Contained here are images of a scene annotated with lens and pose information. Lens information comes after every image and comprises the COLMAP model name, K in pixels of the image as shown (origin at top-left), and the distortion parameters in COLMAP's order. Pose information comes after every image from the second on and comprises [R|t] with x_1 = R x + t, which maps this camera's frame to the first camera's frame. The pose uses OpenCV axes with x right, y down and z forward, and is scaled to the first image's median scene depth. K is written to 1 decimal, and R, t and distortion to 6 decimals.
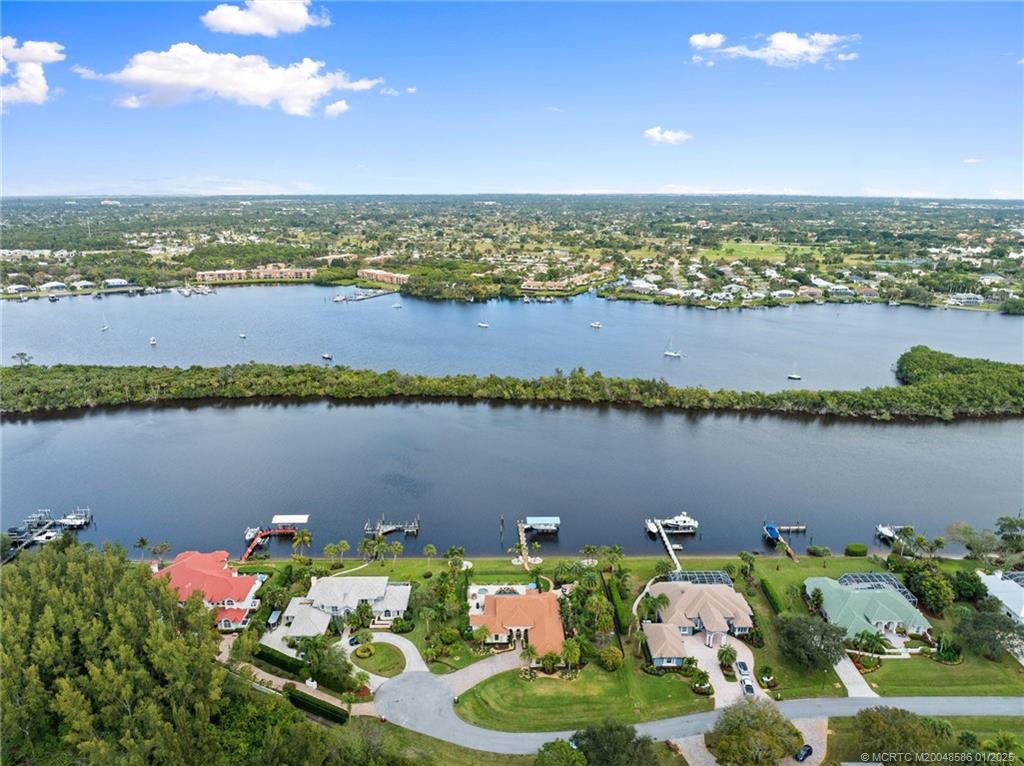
lens RADIAL K [[723.3, 0, 512.6], [0, 723.3, 380.6], [0, 0, 1]] dist [-0.037579, 0.004534]
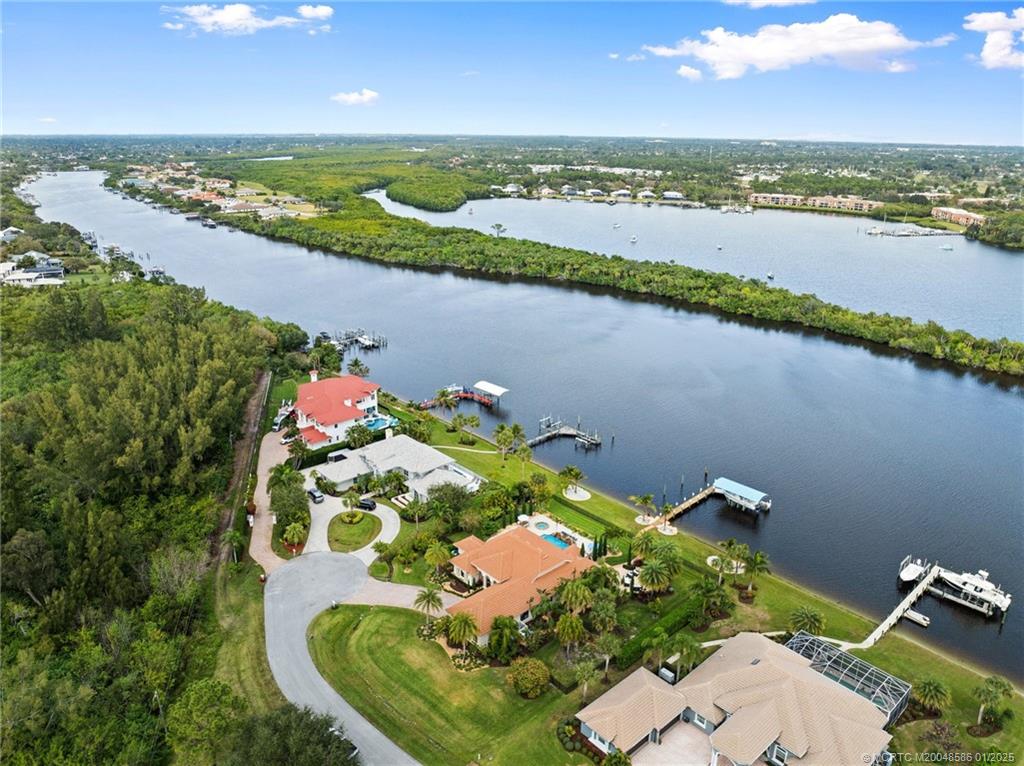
lens RADIAL K [[723.3, 0, 512.3], [0, 723.3, 379.5], [0, 0, 1]] dist [-0.037579, 0.004534]
pose [[0.656446, 0.247819, -0.712506, 0.215440], [-0.202323, 0.967734, 0.150186, 0.024911], [0.726735, 0.045567, 0.685405, 0.246209]]
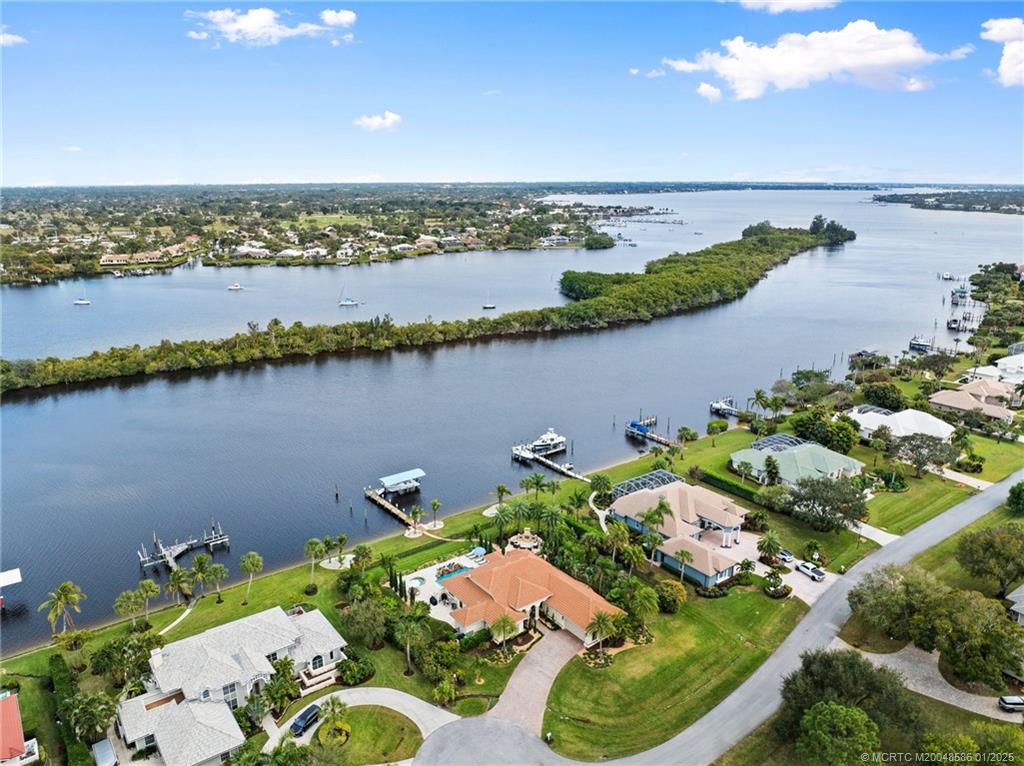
lens RADIAL K [[723.3, 0, 511.3], [0, 723.3, 380.8], [0, 0, 1]] dist [-0.037579, 0.004534]
pose [[0.813760, -0.162683, 0.557969, -0.158611], [0.156410, 0.985908, 0.059340, 0.045020], [-0.559760, 0.038984, 0.827737, 0.208106]]
